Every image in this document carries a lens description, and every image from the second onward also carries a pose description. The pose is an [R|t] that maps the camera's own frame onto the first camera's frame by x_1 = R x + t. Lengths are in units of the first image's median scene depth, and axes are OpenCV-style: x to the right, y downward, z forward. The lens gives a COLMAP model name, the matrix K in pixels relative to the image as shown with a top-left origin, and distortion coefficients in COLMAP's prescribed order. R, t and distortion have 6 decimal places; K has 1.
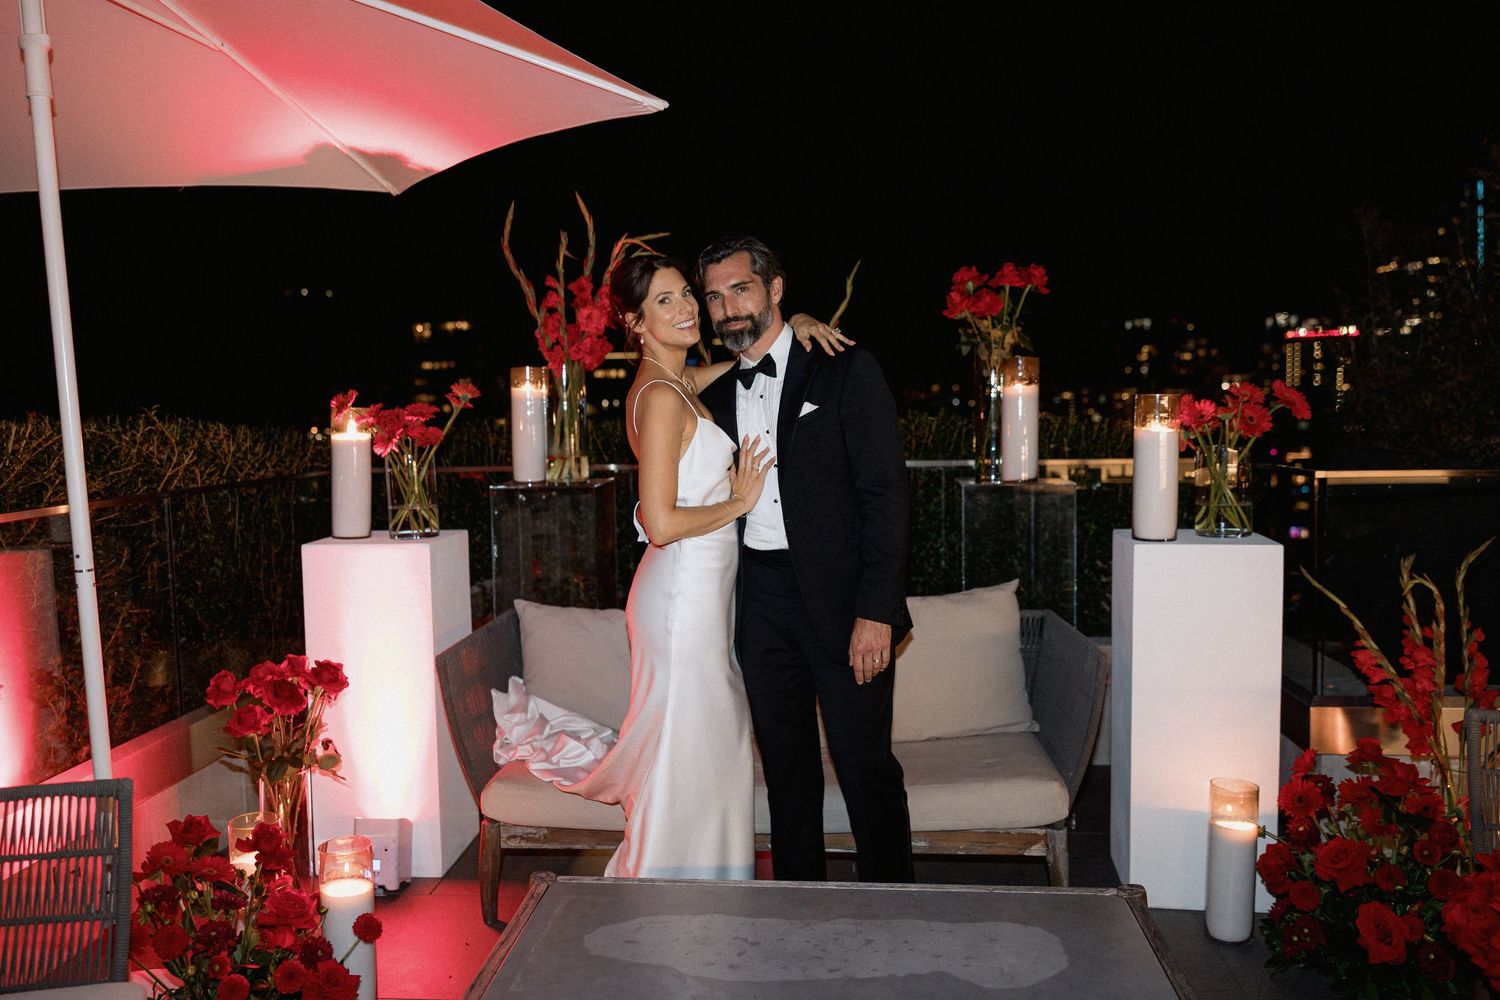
lens RADIAL K [[1233.3, 0, 737.8], [0, 1233.3, 496.1], [0, 0, 1]] dist [0.005313, 0.003231]
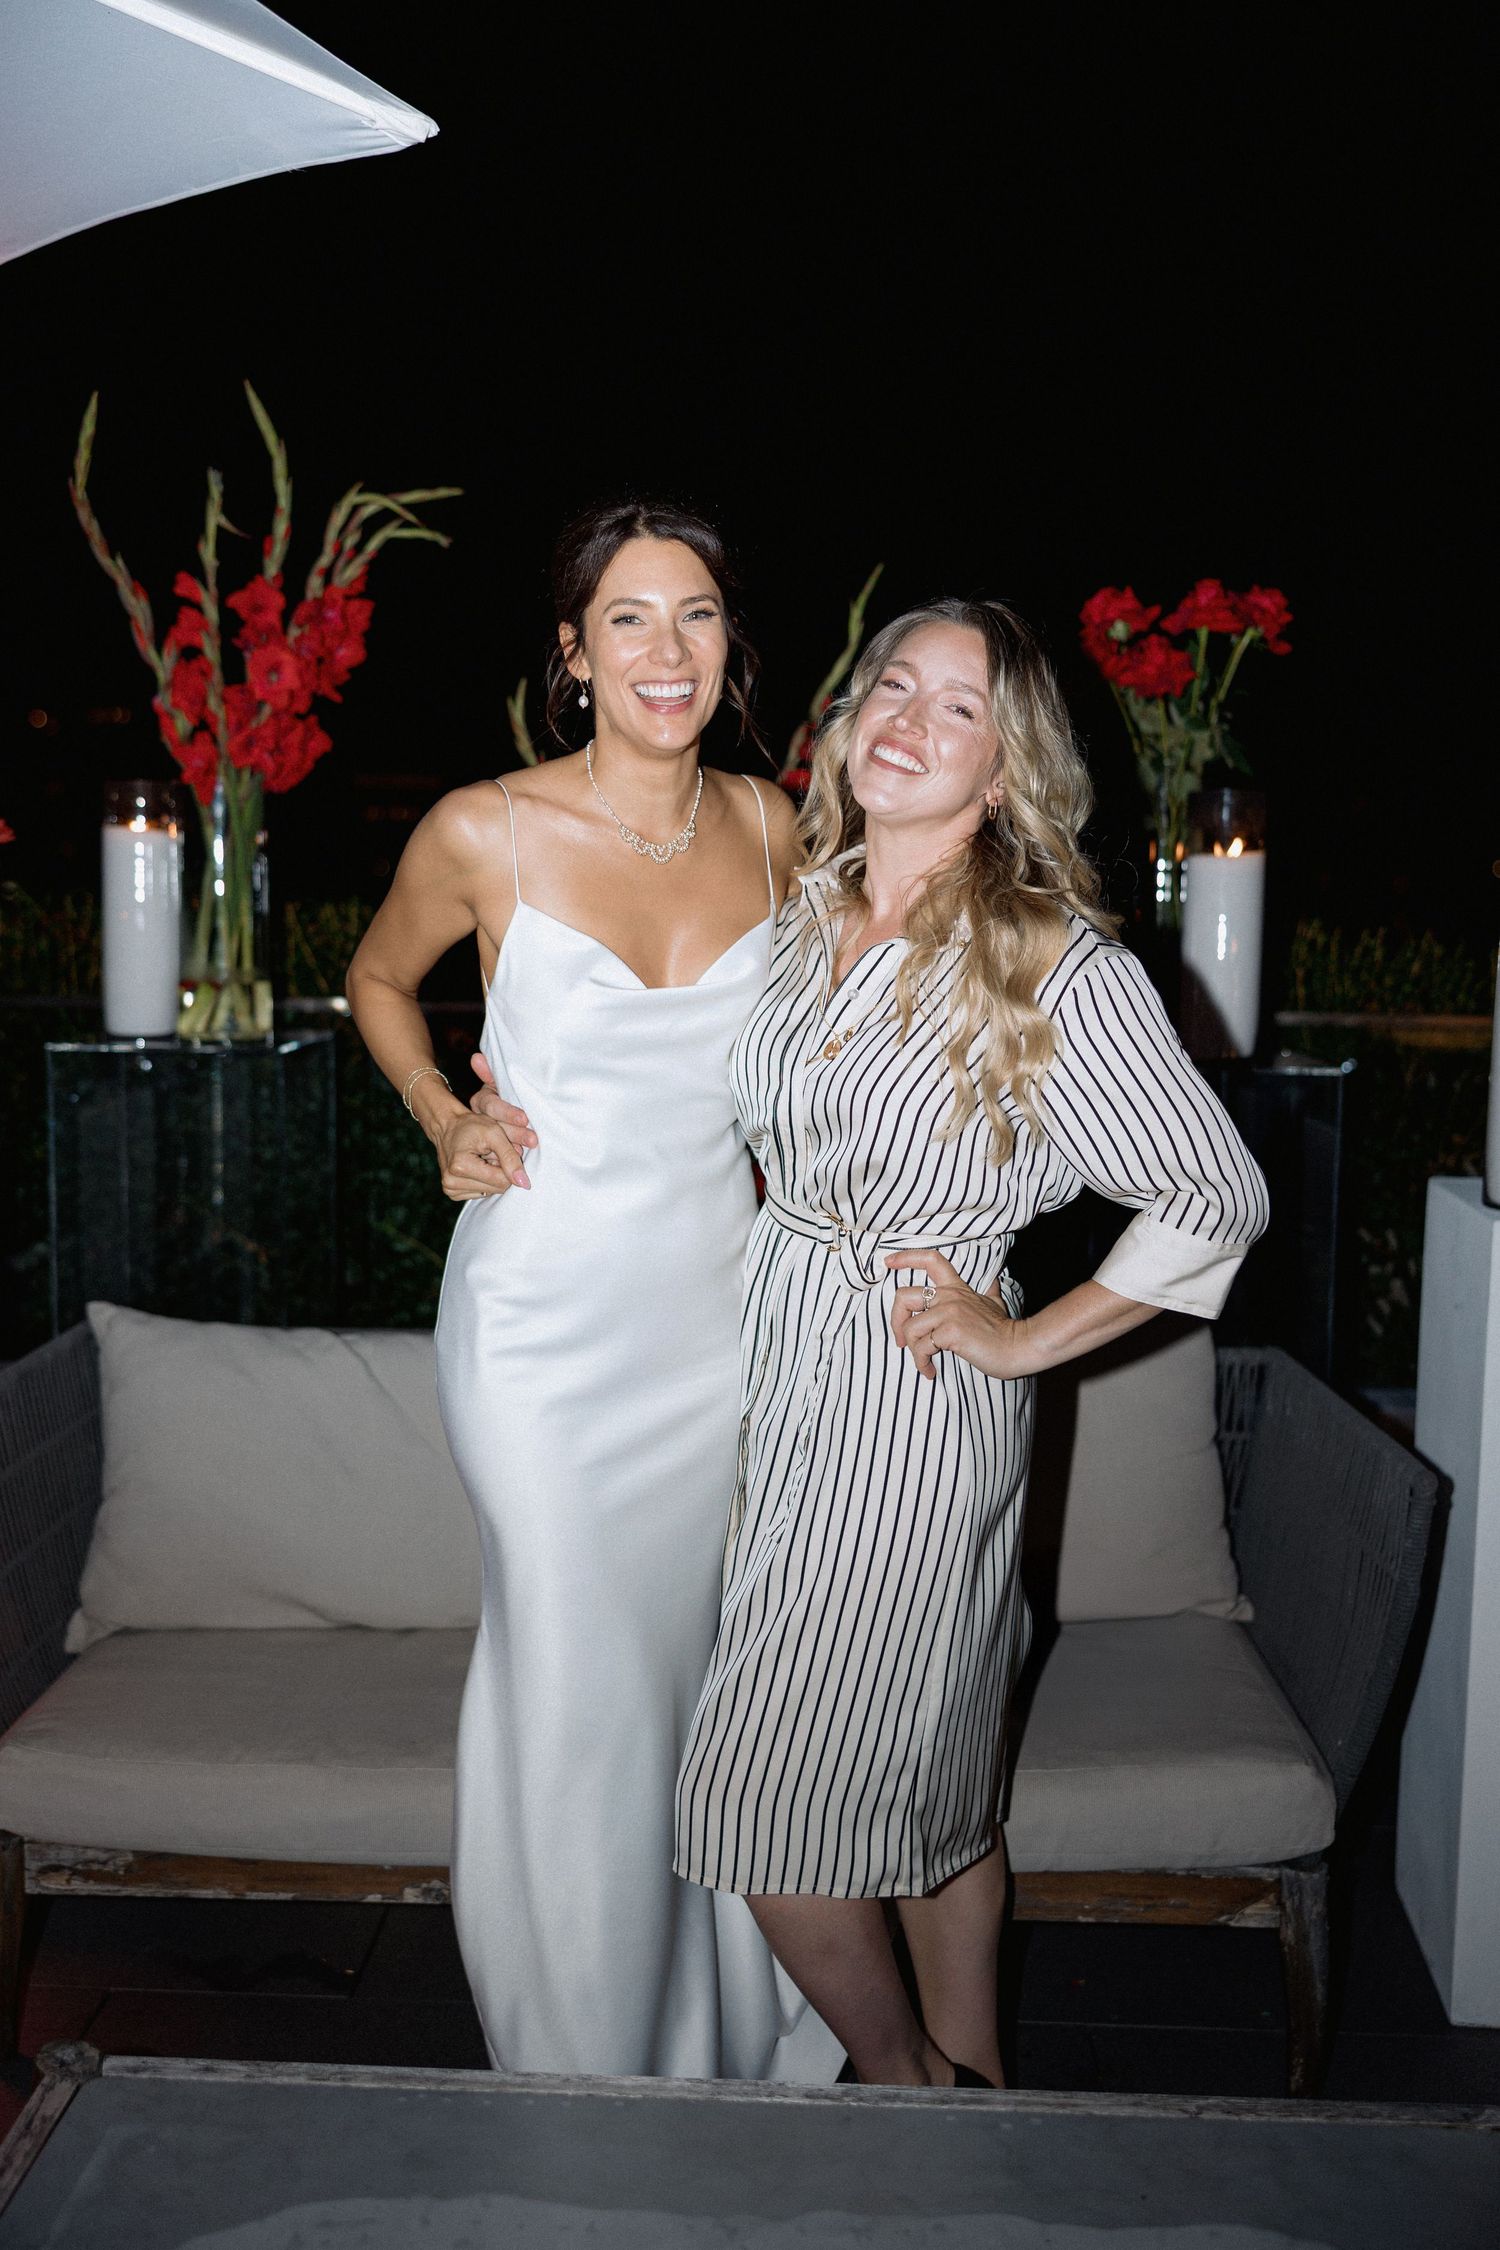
lens RADIAL K [[2244.0, 0, 735.6], [0, 2244.0, 1123.1], [0, 0, 1]] dist [-0.000833, 0.001960]
pose [[0.998423, 0.022303, 0.051521, 0.008328], [-0.024035, 0.999158, 0.033247, -0.013582], [-0.050736, -0.034432, 0.998118, 0.189272]]
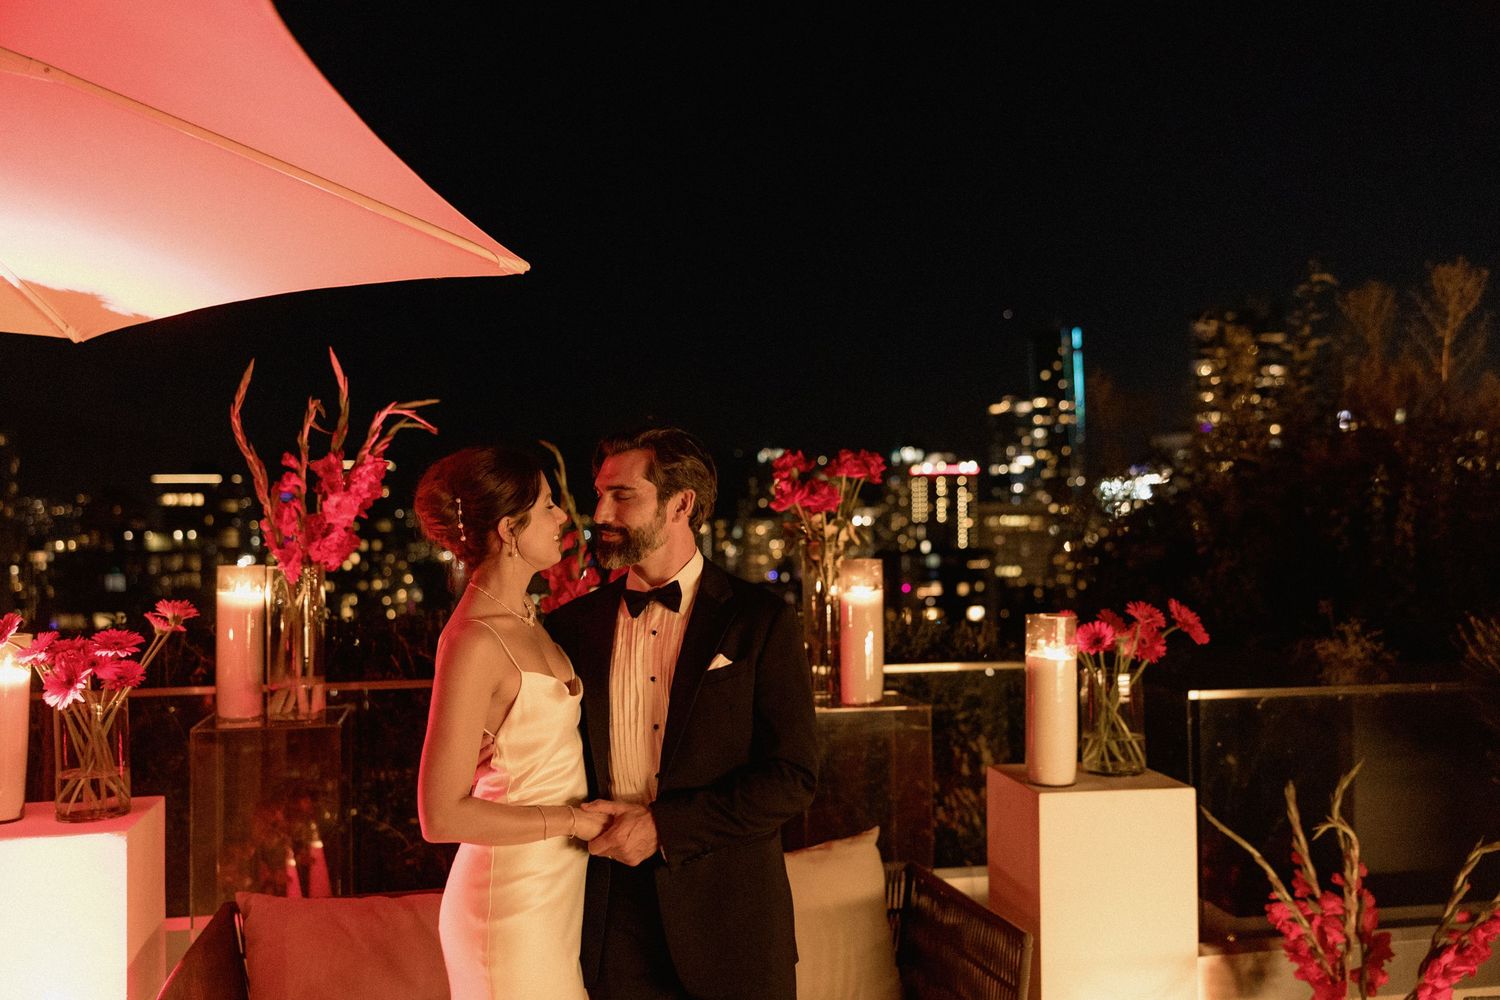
lens RADIAL K [[1349.2, 0, 750.0], [0, 1349.2, 500.0], [0, 0, 1]] dist [0.002610, -0.000142]
pose [[0.956773, 0.013443, 0.290524, -0.128048], [0.016284, 0.994888, -0.099663, -0.064411], [-0.290379, 0.100086, 0.951663, 0.126809]]
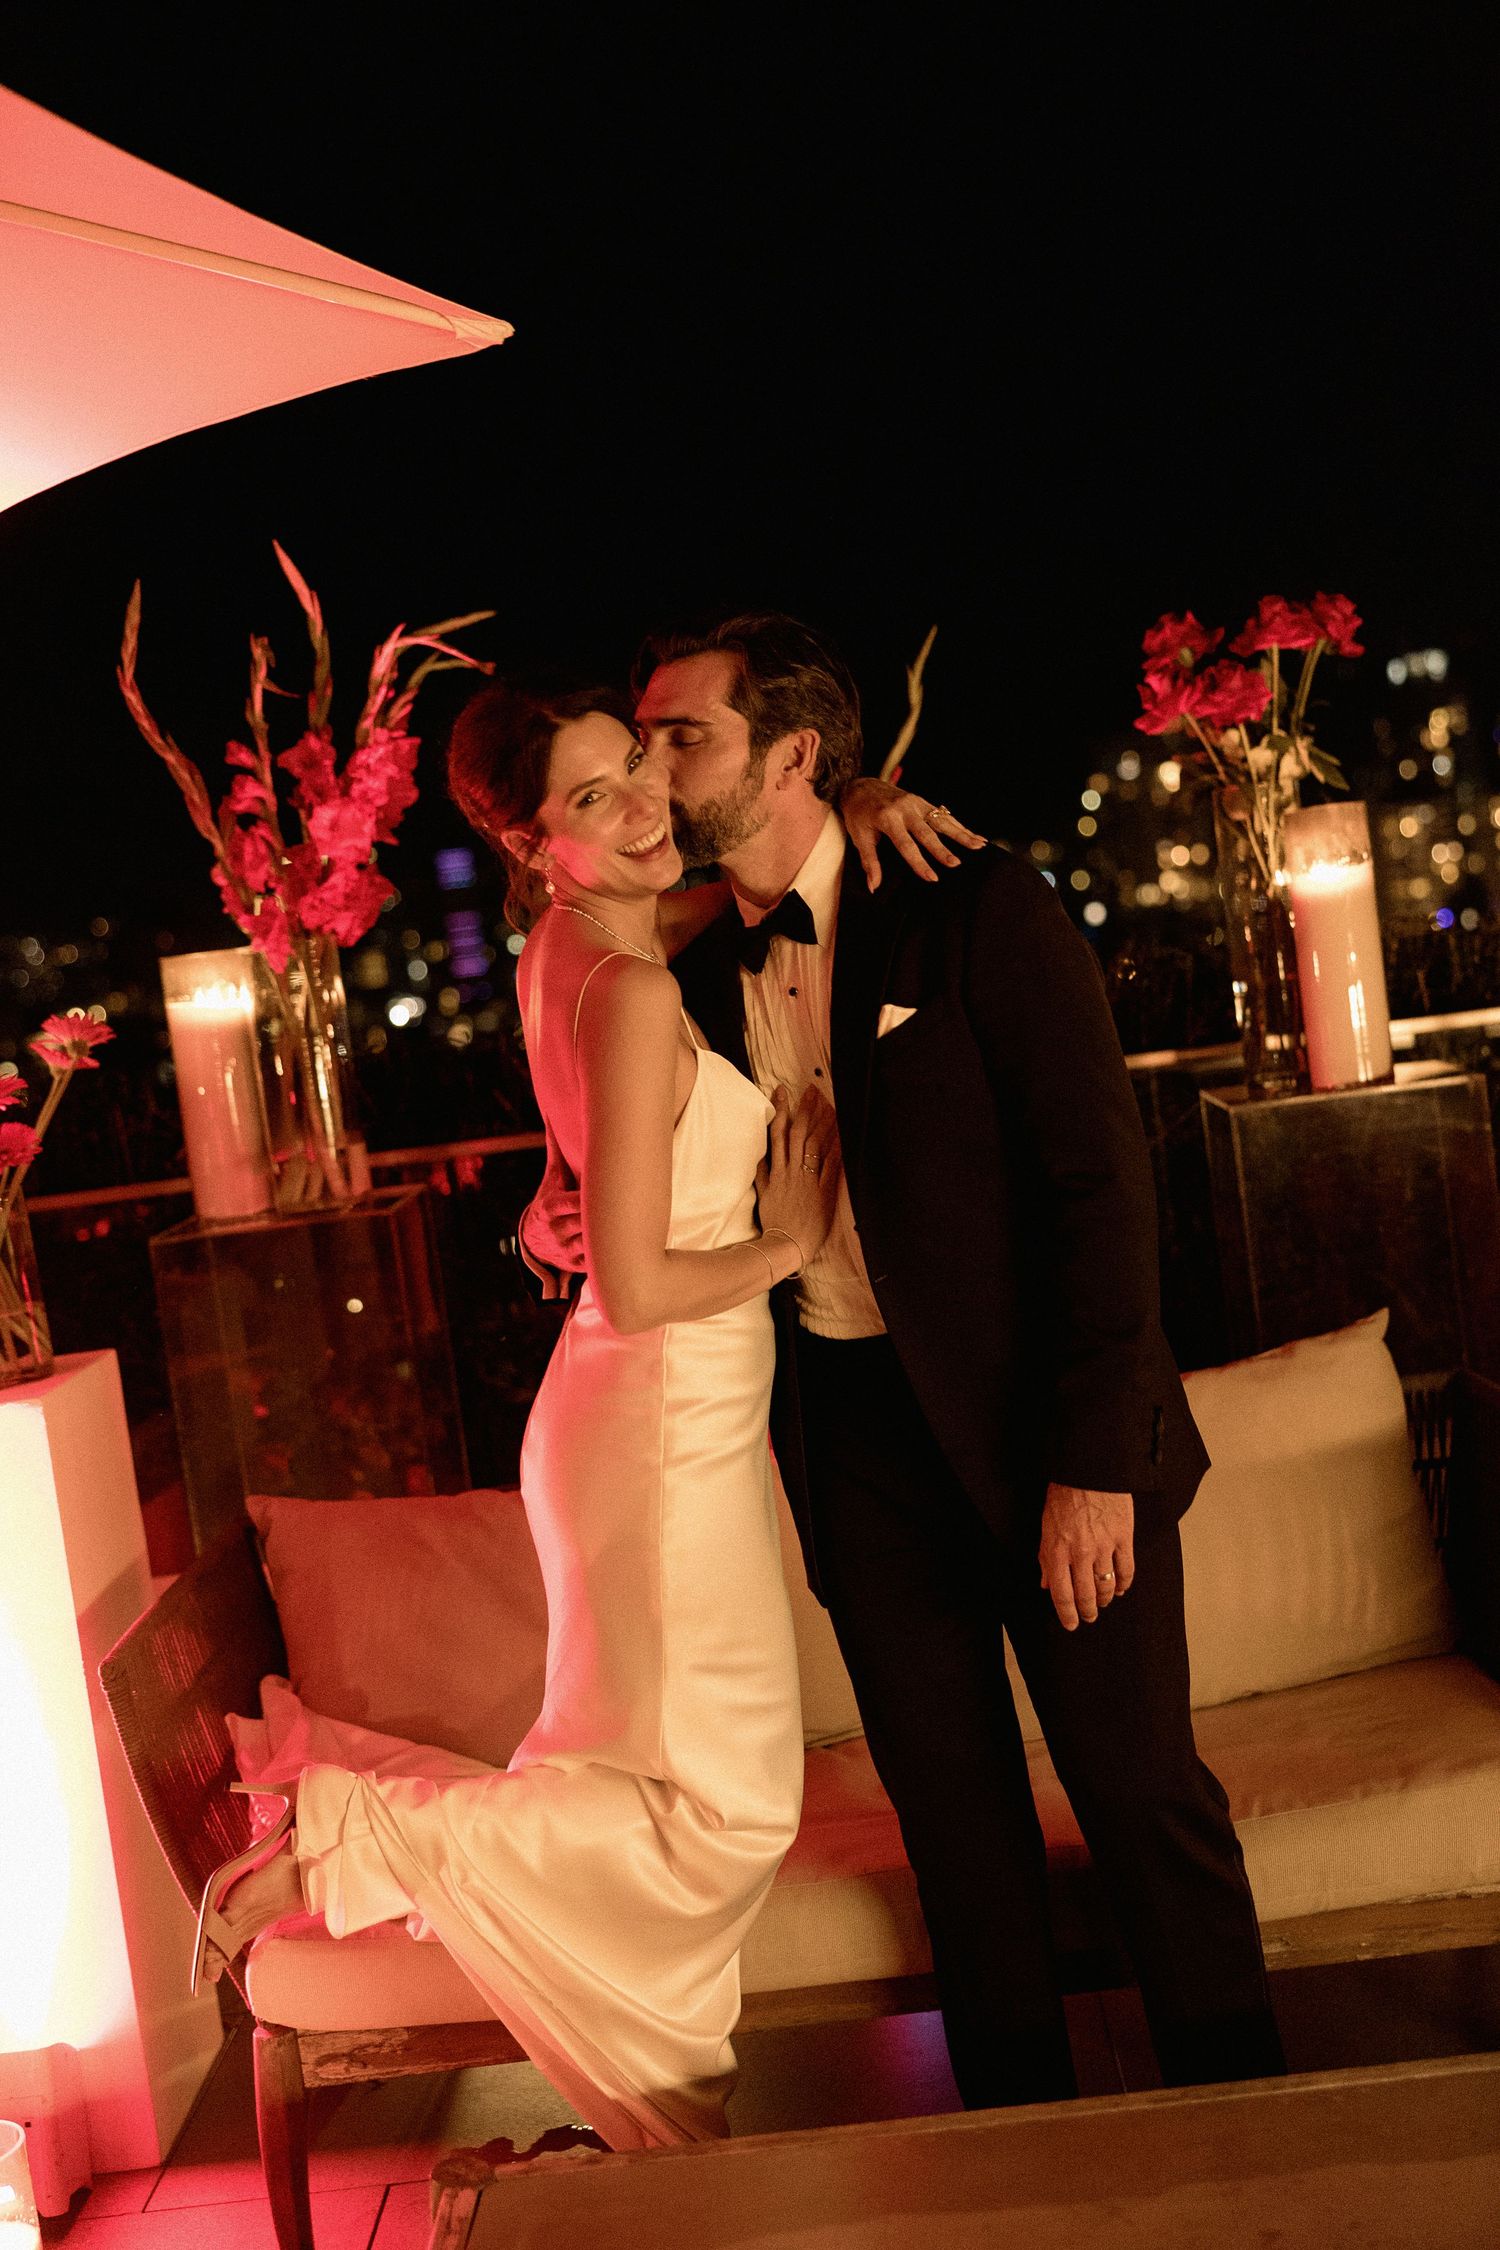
lens RADIAL K [[2736.2, 0, 750.0], [0, 2736.2, 1125.0], [0, 0, 1]] dist [0.001928, 0.010970]
pose [[0.991231, -0.119014, 0.057411, -0.047028], [0.119230, 0.992867, -0.000342, -0.024577], [-0.056961, 0.007184, 0.998351, 0.035470]]
